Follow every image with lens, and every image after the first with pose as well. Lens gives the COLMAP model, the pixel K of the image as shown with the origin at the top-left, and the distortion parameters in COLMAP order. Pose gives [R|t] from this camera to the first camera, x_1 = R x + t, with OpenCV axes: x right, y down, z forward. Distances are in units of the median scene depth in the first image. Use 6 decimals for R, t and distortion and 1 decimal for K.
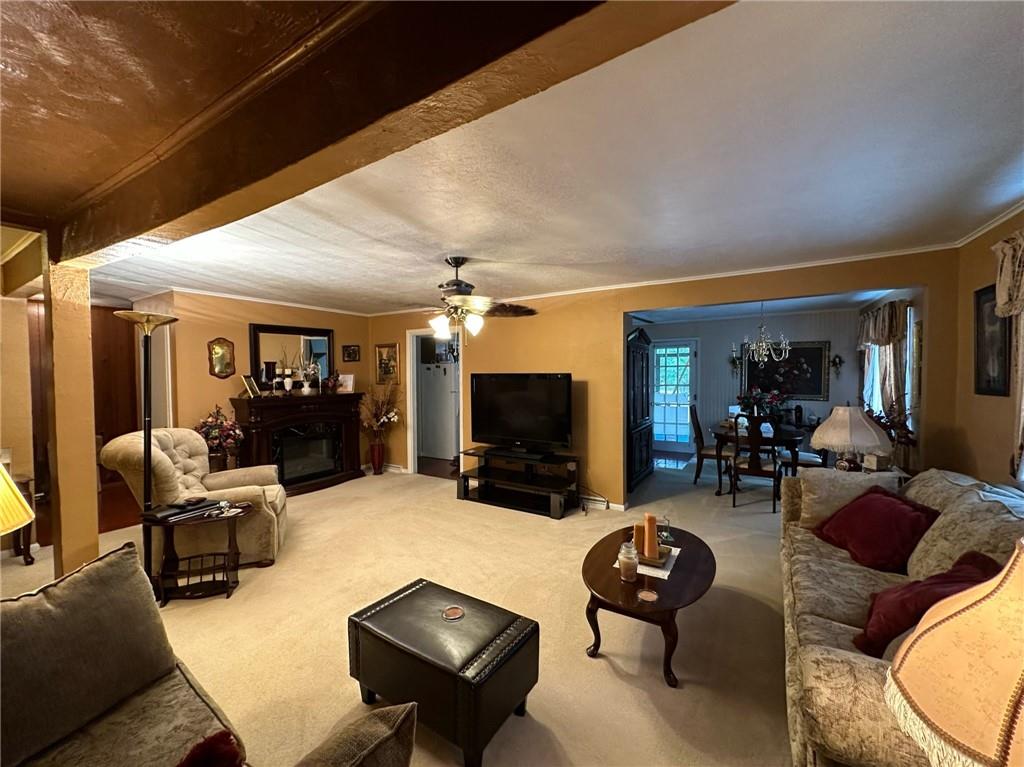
lens RADIAL K [[409.4, 0, 512.0], [0, 409.4, 383.7], [0, 0, 1]] dist [-0.000133, 0.000152]
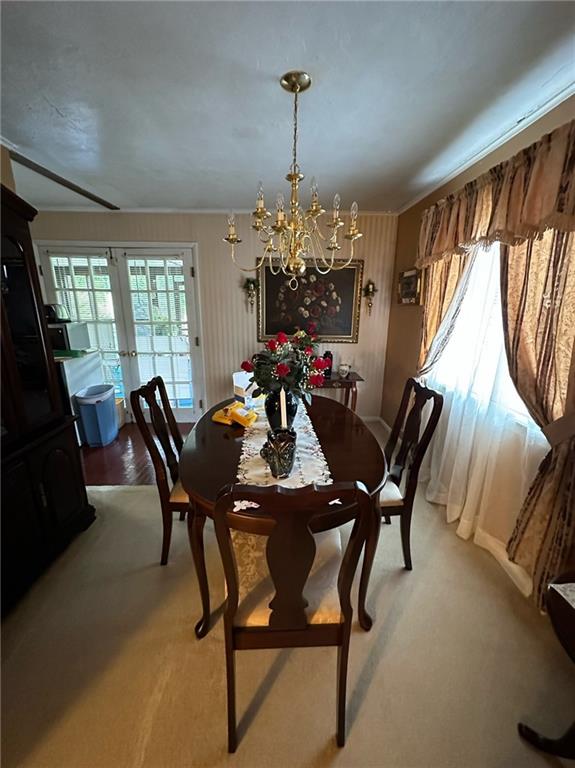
lens RADIAL K [[307.0, 0, 288.6], [0, 307.0, 383.7], [0, 0, 1]] dist [-0.000133, 0.000152]
pose [[0.831393, -0.124348, 0.541593, 0.337644], [0.001483, 0.975134, 0.221611, -0.010984], [-0.555683, -0.183443, 0.810904, 0.582084]]
